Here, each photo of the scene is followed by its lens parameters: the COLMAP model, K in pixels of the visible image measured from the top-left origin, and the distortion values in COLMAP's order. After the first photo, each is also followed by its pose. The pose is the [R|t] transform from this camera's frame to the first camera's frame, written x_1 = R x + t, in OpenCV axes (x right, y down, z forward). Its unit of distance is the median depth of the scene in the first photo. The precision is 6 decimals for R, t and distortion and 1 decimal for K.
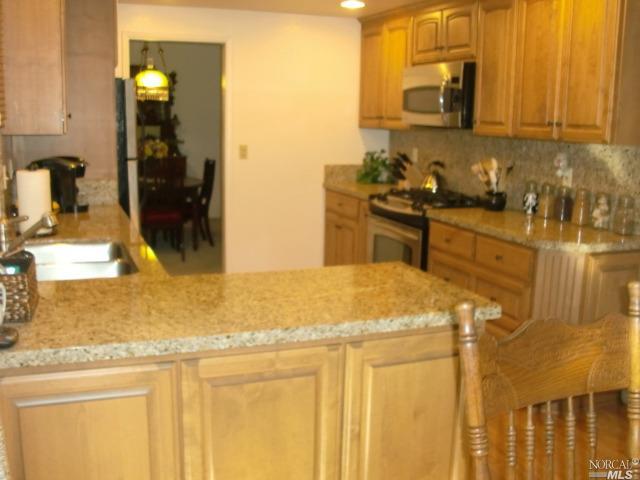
lens RADIAL K [[670.1, 0, 319.6], [0, 670.1, 240.1], [0, 0, 1]] dist [-0.126767, 0.000000]
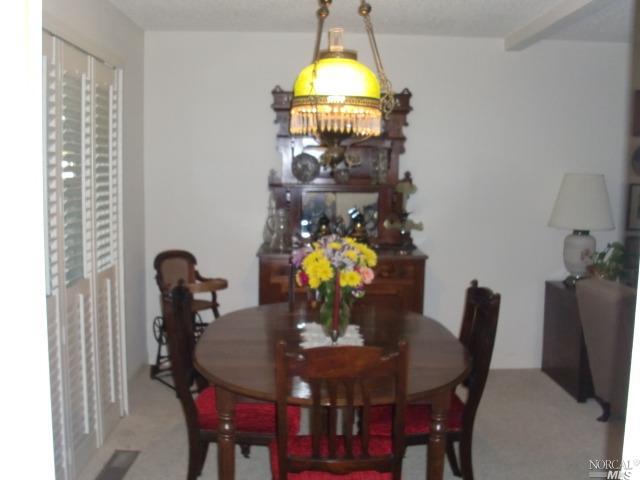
lens RADIAL K [[670.1, 0, 320.1], [0, 670.1, 241.4], [0, 0, 1]] dist [-0.126767, 0.000000]
pose [[0.935249, 0.026018, -0.353034, -0.123841], [-0.055502, 0.995738, -0.073650, -0.120279], [0.349614, 0.088476, 0.932707, 0.638315]]
